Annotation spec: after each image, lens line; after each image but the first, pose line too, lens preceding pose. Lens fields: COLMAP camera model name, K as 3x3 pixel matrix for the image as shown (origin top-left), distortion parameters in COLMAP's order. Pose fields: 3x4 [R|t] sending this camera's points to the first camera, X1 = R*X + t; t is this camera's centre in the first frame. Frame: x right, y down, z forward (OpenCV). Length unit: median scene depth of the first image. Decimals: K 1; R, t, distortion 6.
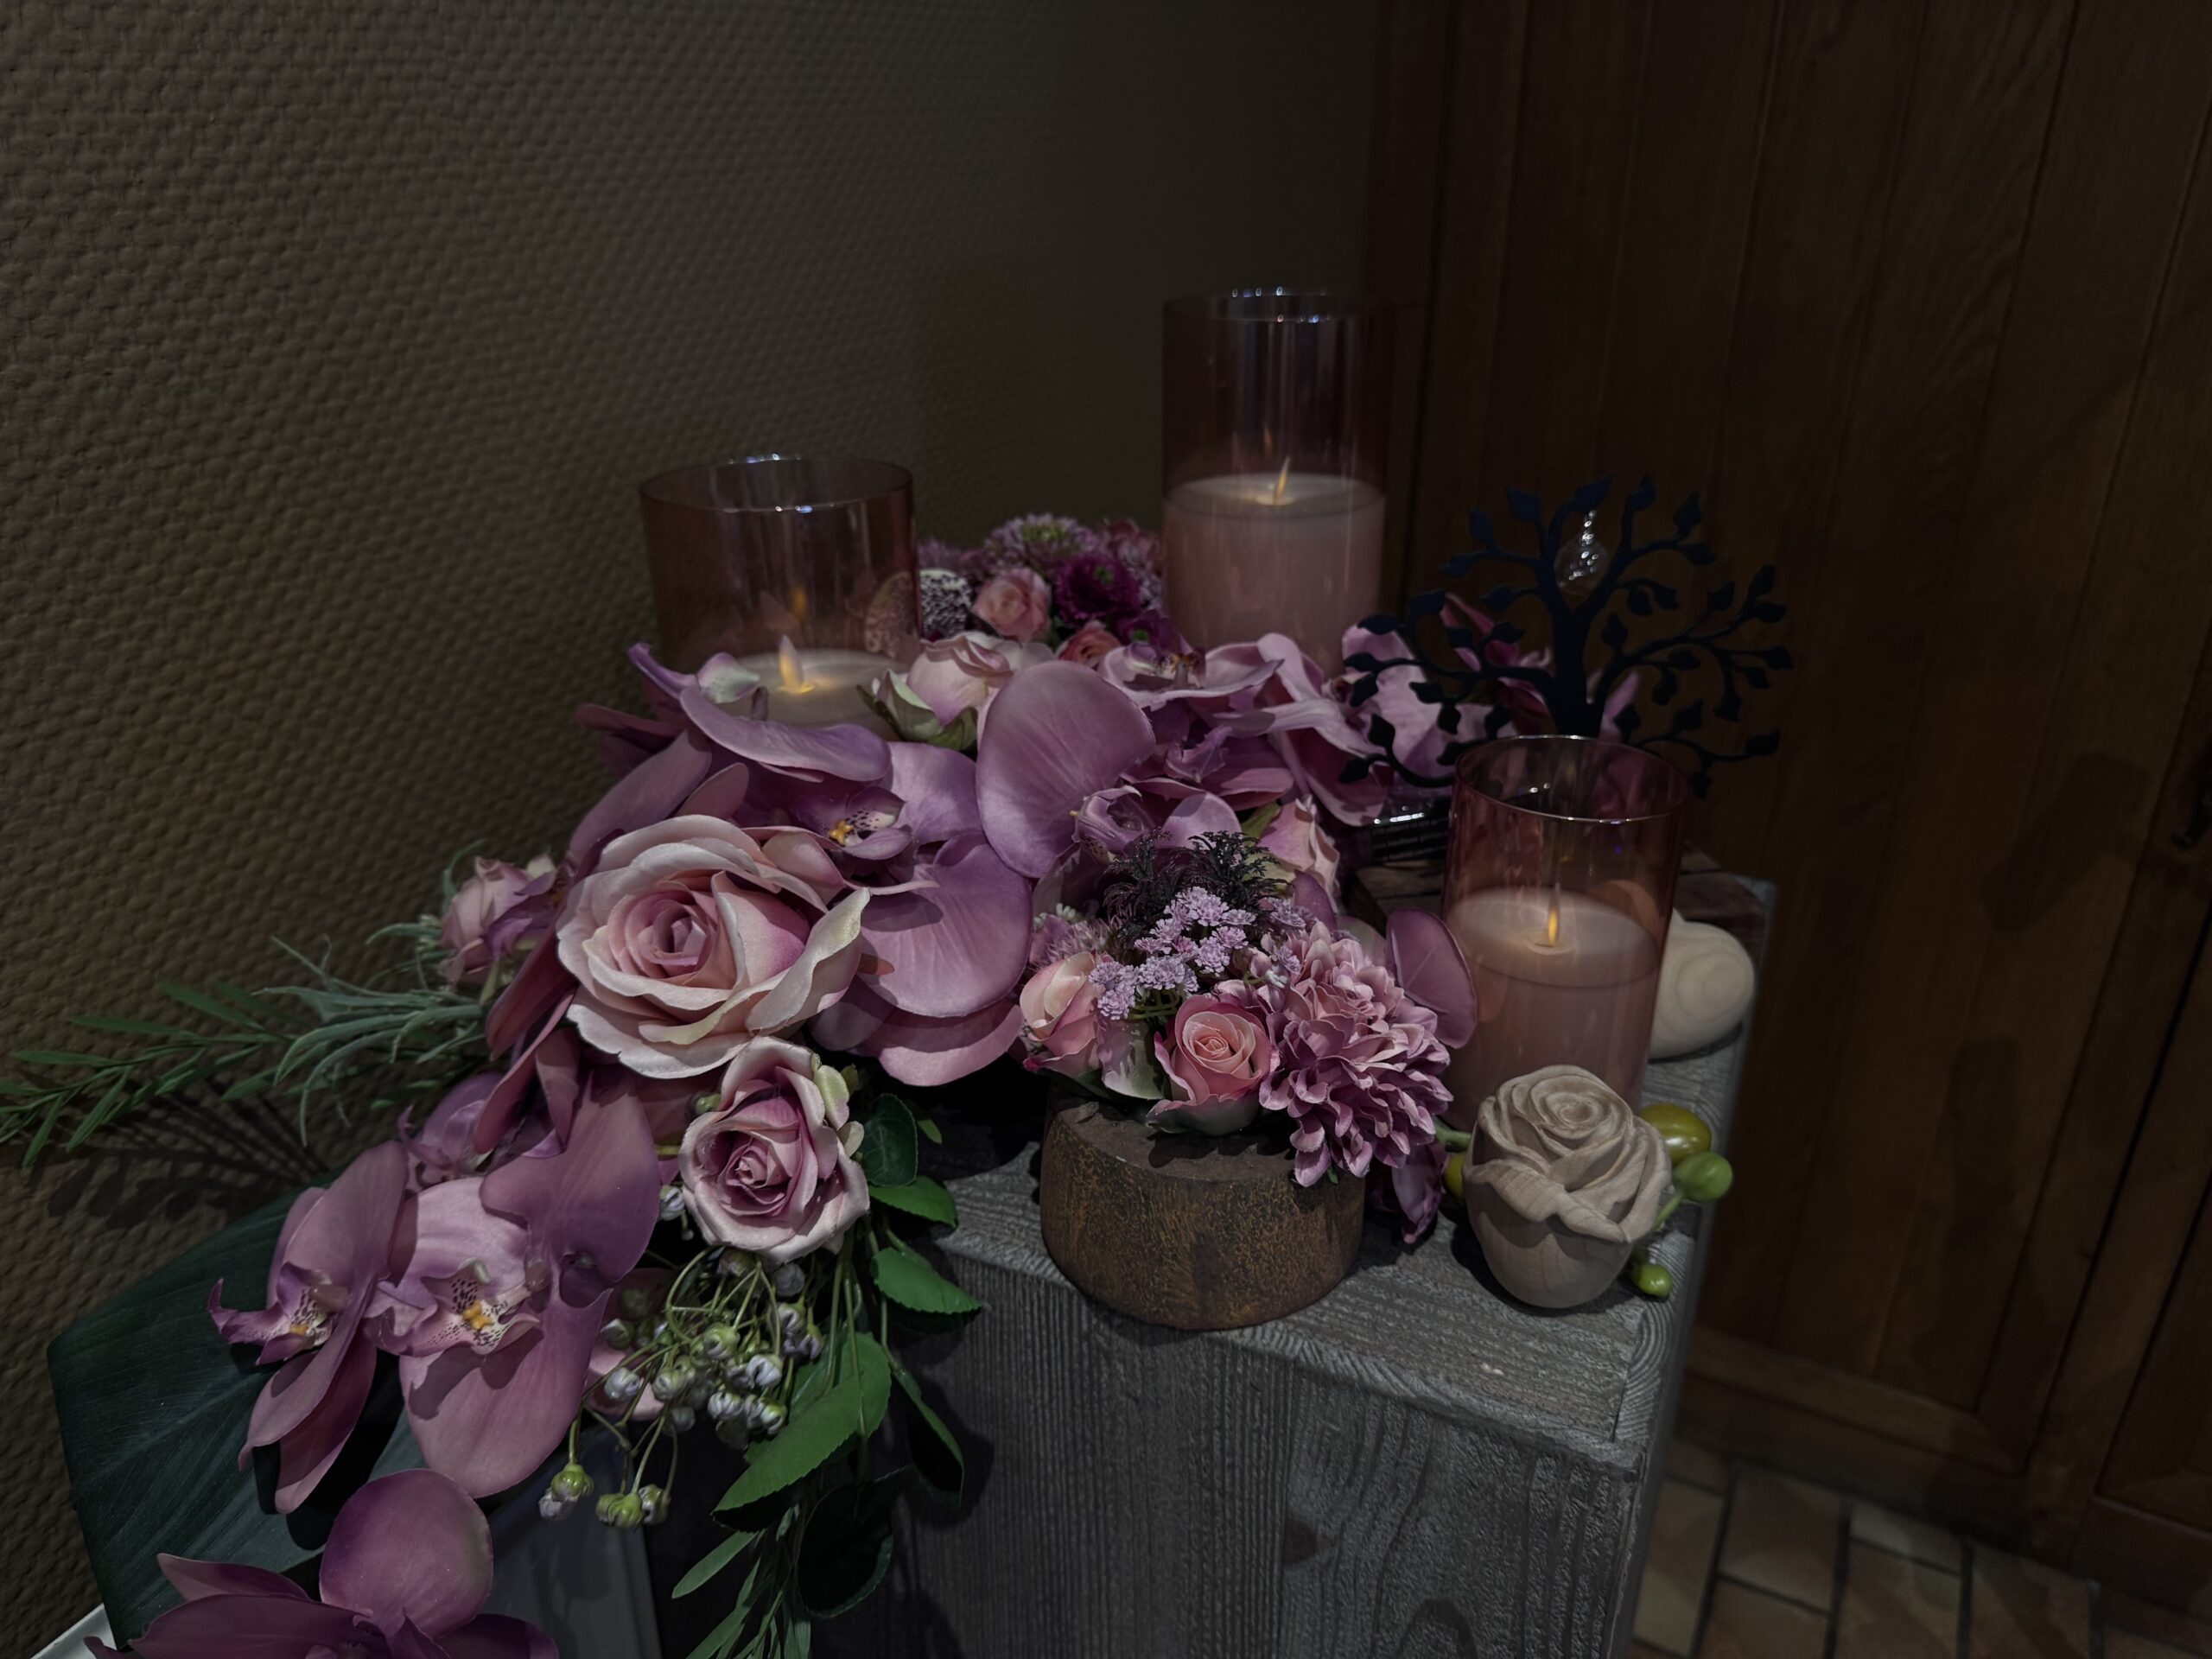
lens RADIAL K [[1586.6, 0, 1111.4], [0, 1586.6, 835.4], [0, 0, 1]] dist [0.007066, -0.022680]
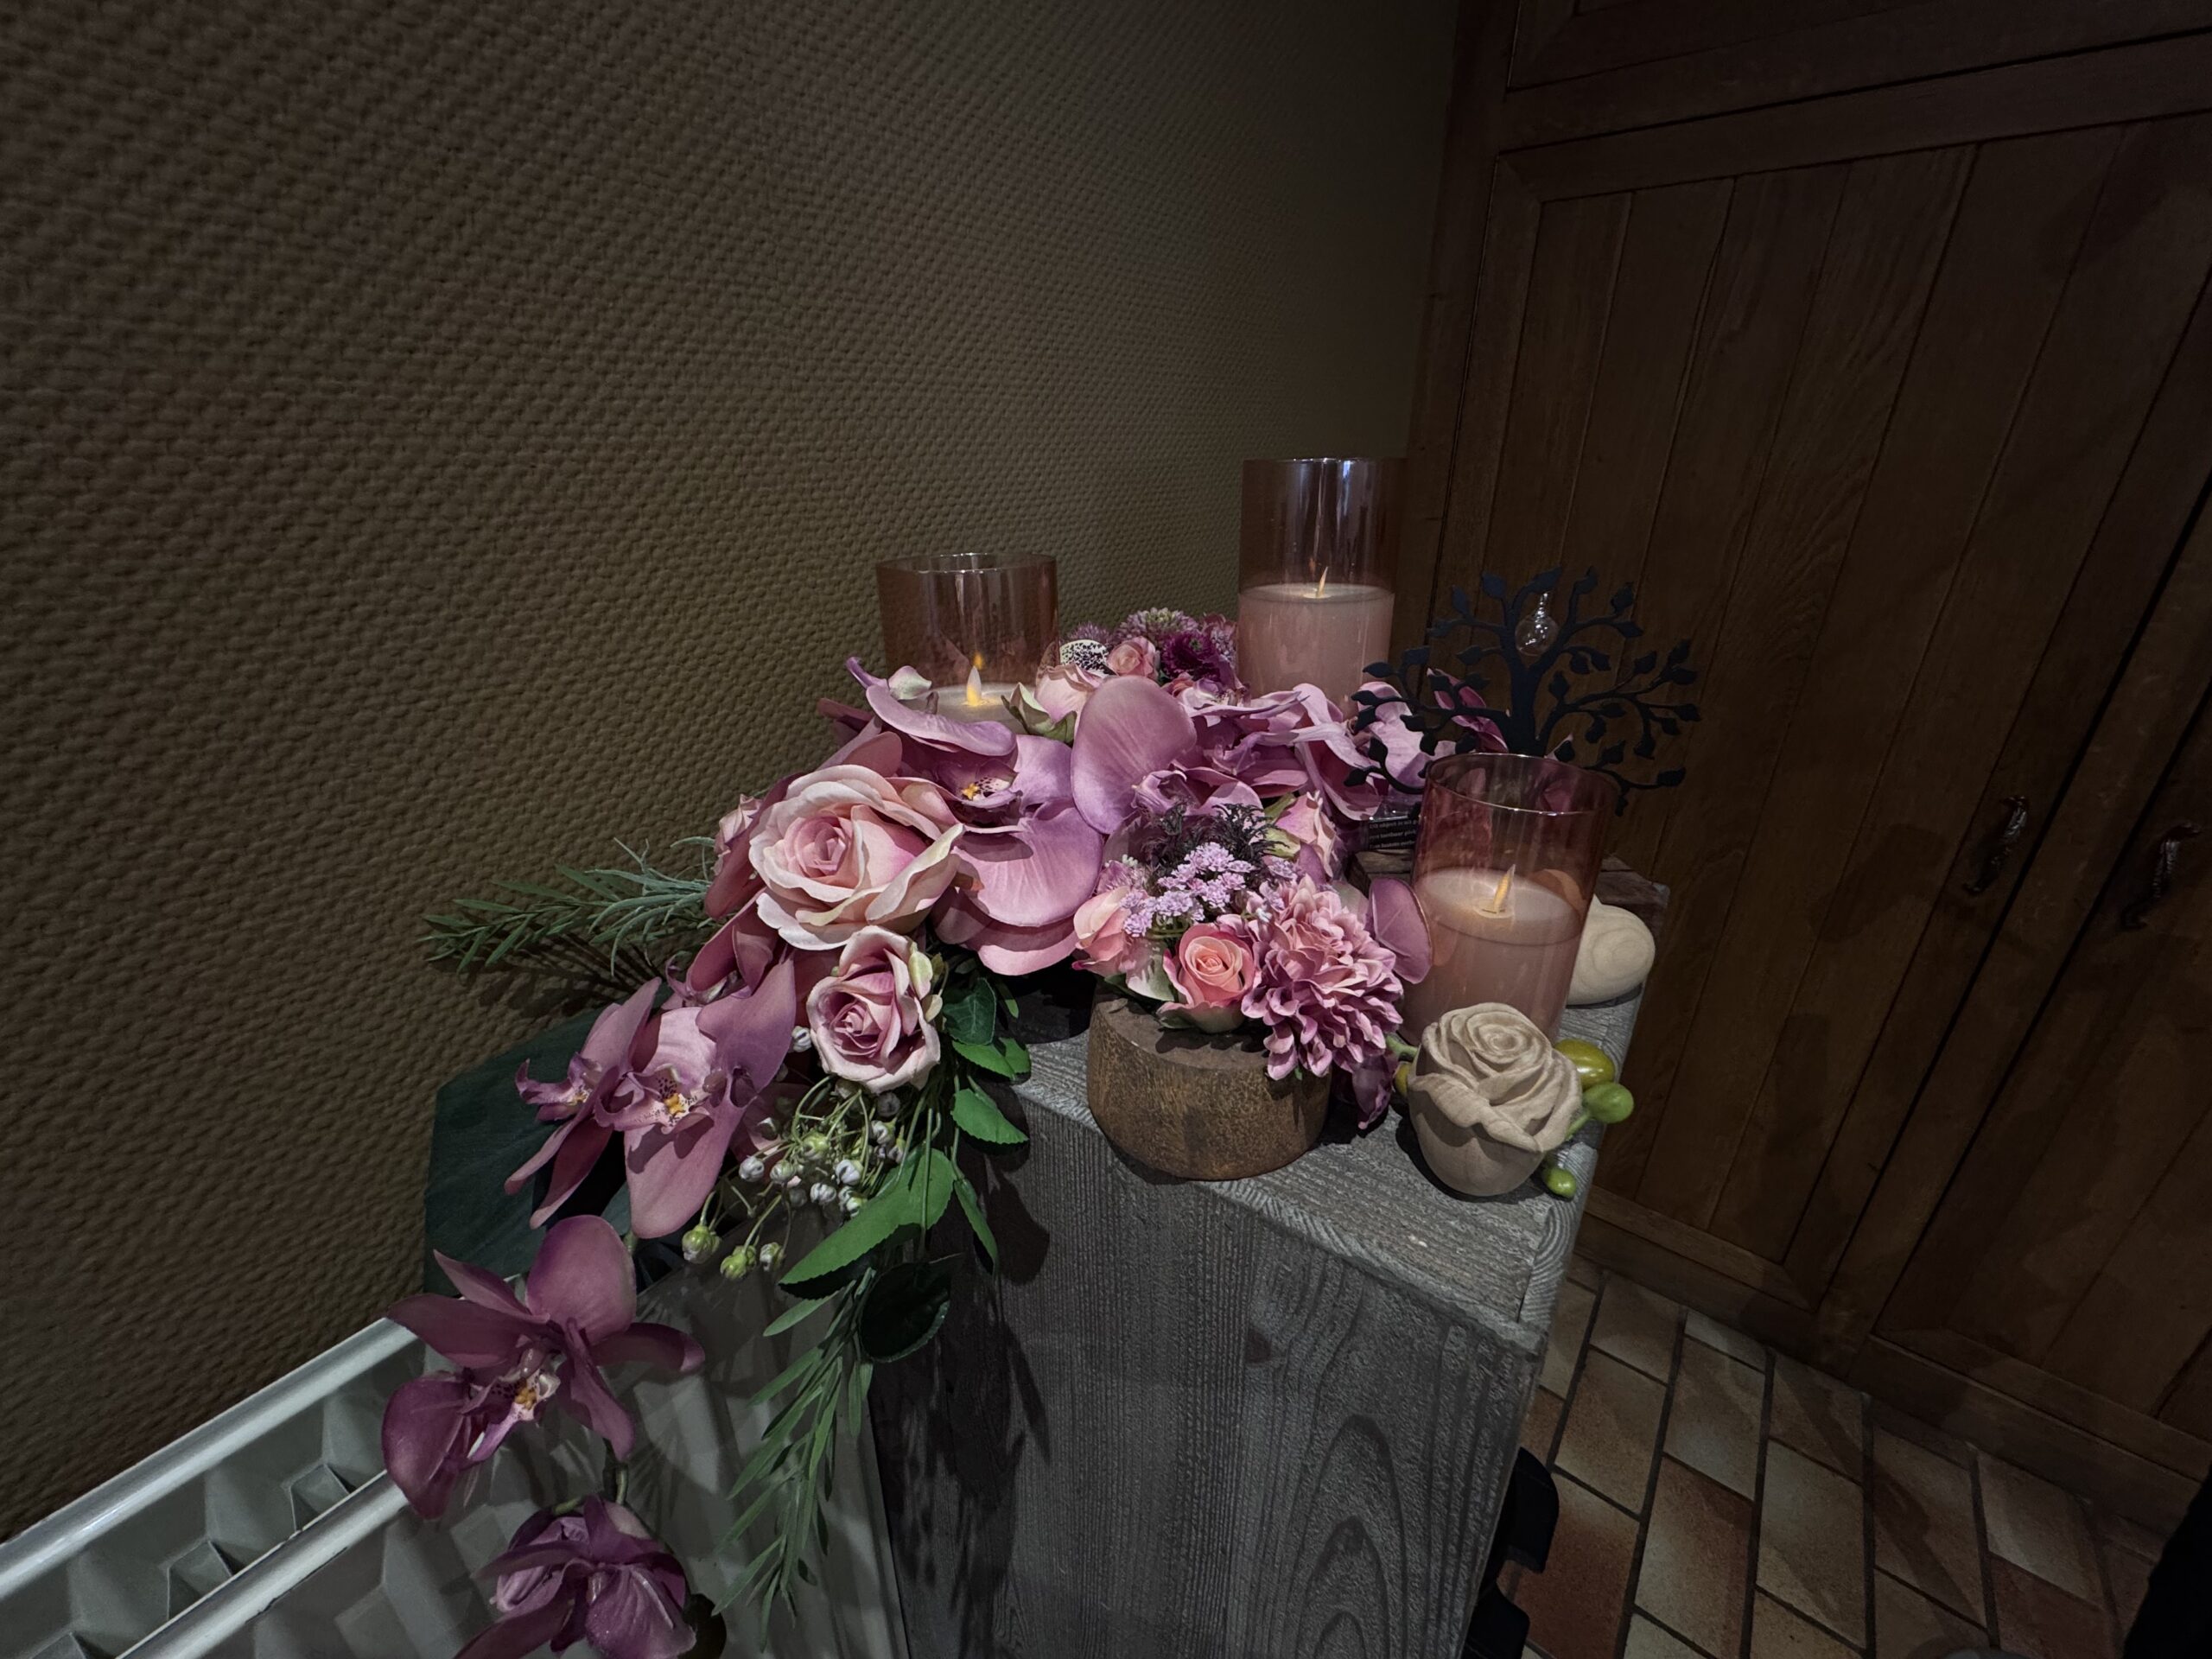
lens RADIAL K [[881.4, 0, 1101.0], [0, 881.4, 830.8], [0, 0, 1]] dist [-0.000742, -0.000135]
pose [[0.984671, 0.065535, -0.161640, 0.075076], [-0.068232, 0.997607, -0.011187, 0.035232], [0.160520, 0.022045, 0.986786, 0.238560]]
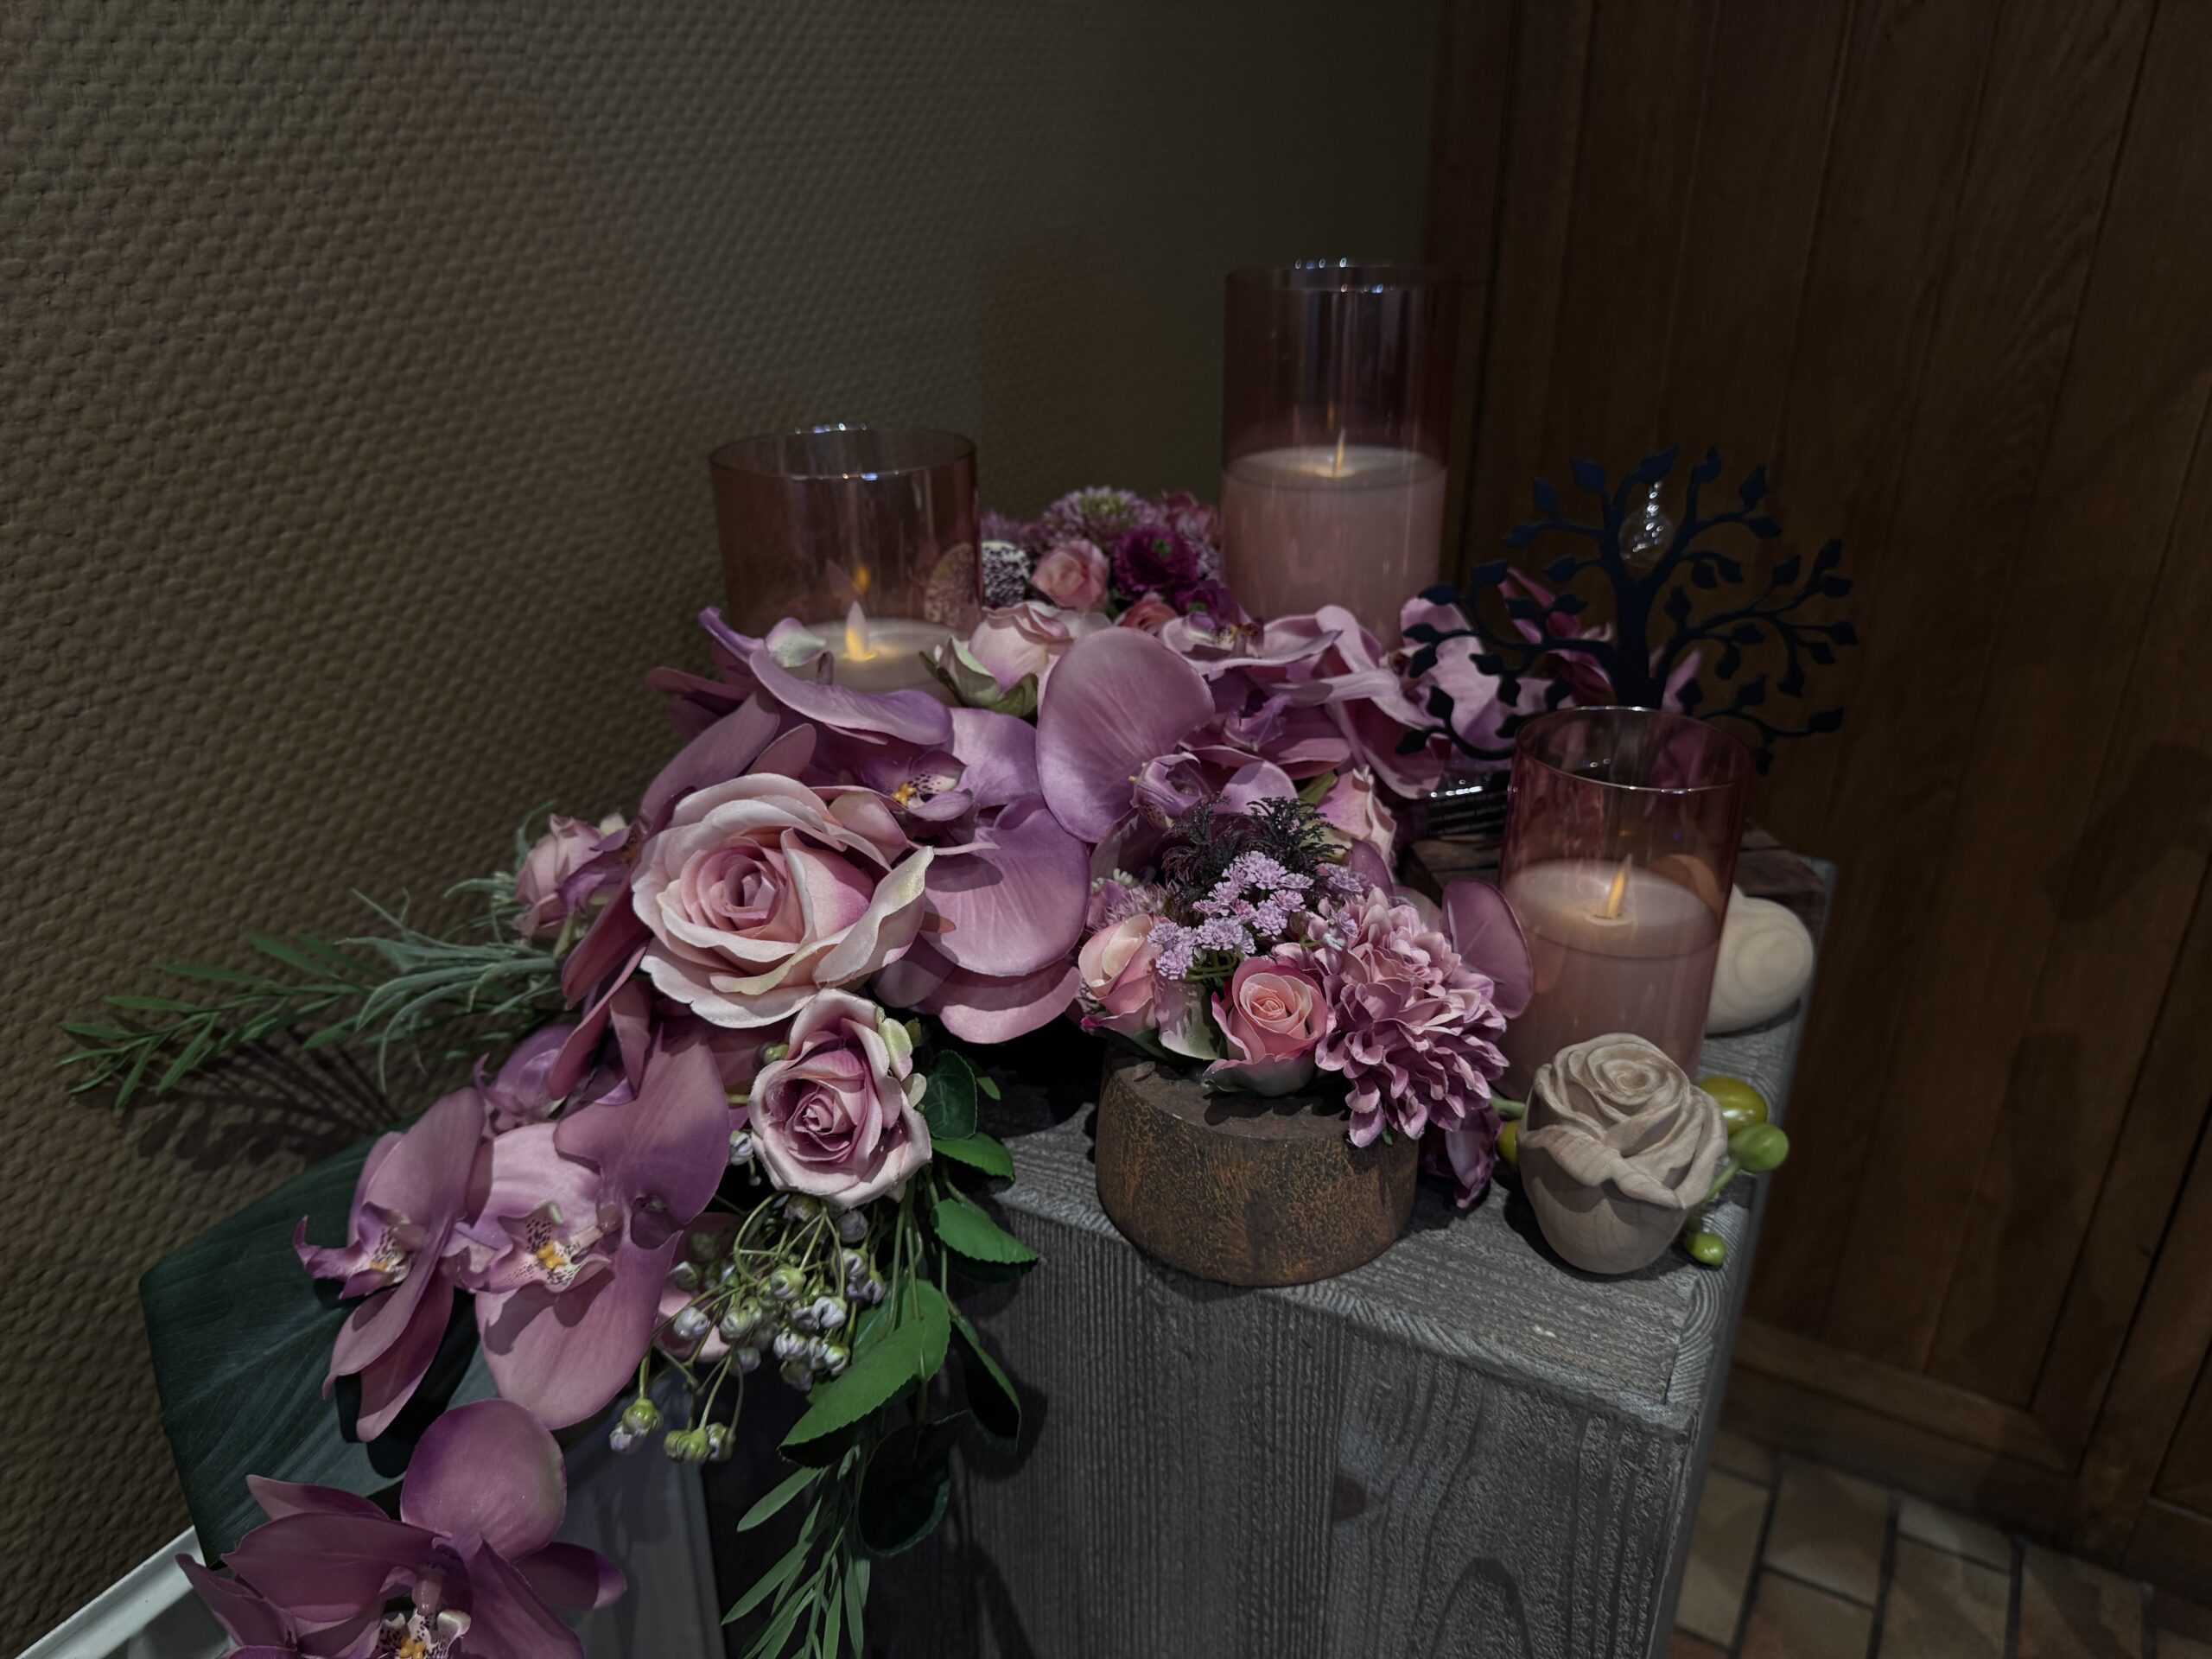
lens RADIAL K [[1587.7, 0, 1098.3], [0, 1587.7, 843.3], [0, 0, 1]] dist [0.008622, -0.025618]
pose [[0.999246, 0.012674, -0.036701, -0.008597], [-0.012169, 0.999829, 0.013950, 0.014071], [0.036872, -0.013493, 0.999229, -0.012109]]
